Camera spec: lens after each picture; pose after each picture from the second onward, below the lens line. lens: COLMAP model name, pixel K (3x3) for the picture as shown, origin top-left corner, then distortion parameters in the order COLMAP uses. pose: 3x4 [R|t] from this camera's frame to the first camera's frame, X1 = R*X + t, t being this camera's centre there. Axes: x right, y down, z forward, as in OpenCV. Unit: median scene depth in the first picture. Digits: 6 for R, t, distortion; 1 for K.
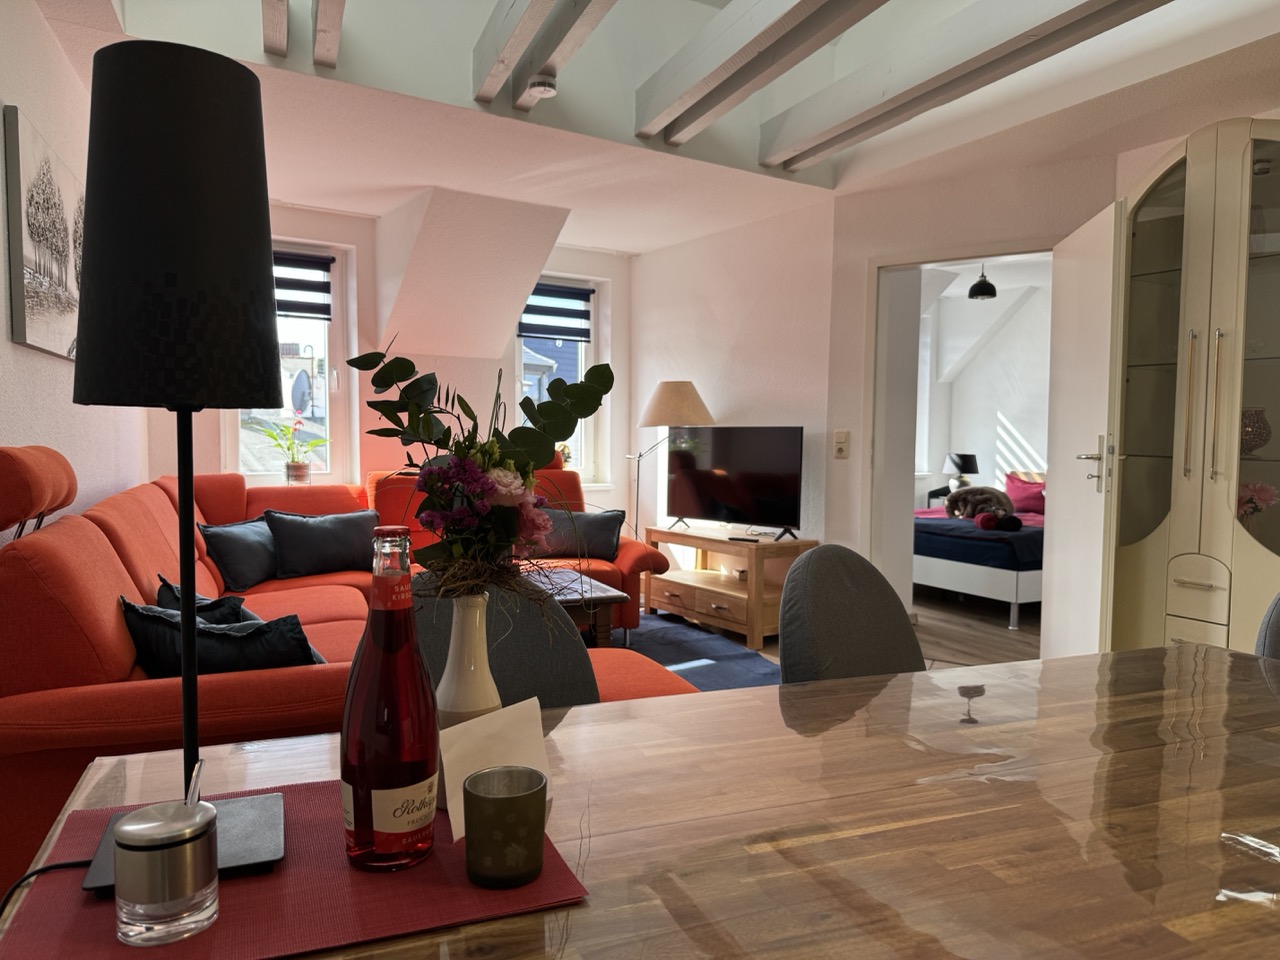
lens RADIAL K [[893.3, 0, 636.2], [0, 893.3, 476.5], [0, 0, 1]] dist [0.026079, -0.022653]
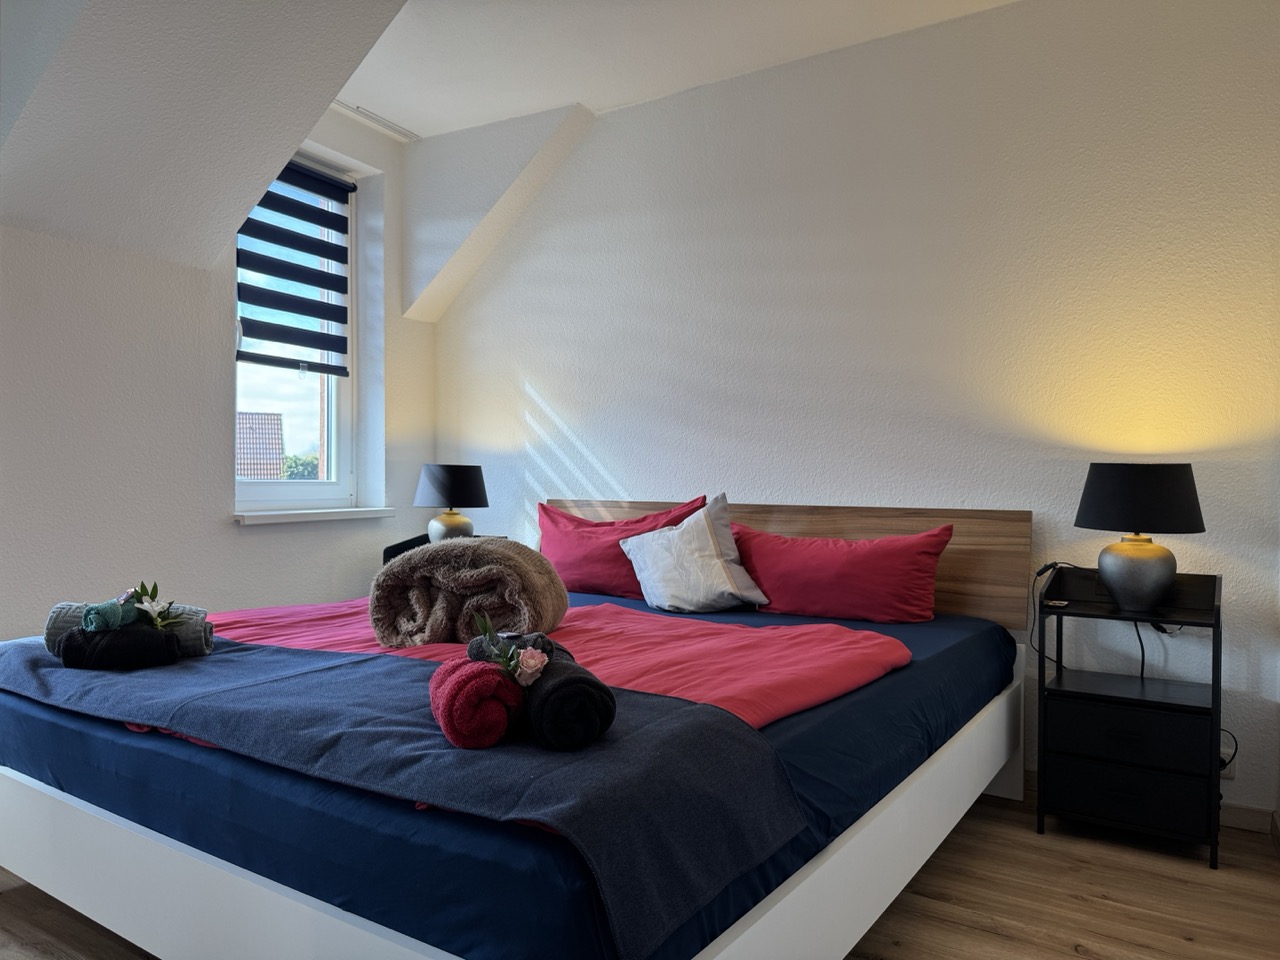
lens RADIAL K [[893.3, 0, 637.9], [0, 893.3, 475.2], [0, 0, 1]] dist [0.026079, -0.022653]
pose [[0.876061, -0.002527, 0.482193, 0.251826], [0.024646, 0.998914, -0.039543, 0.001151], [-0.481570, 0.046527, 0.875172, 0.615186]]
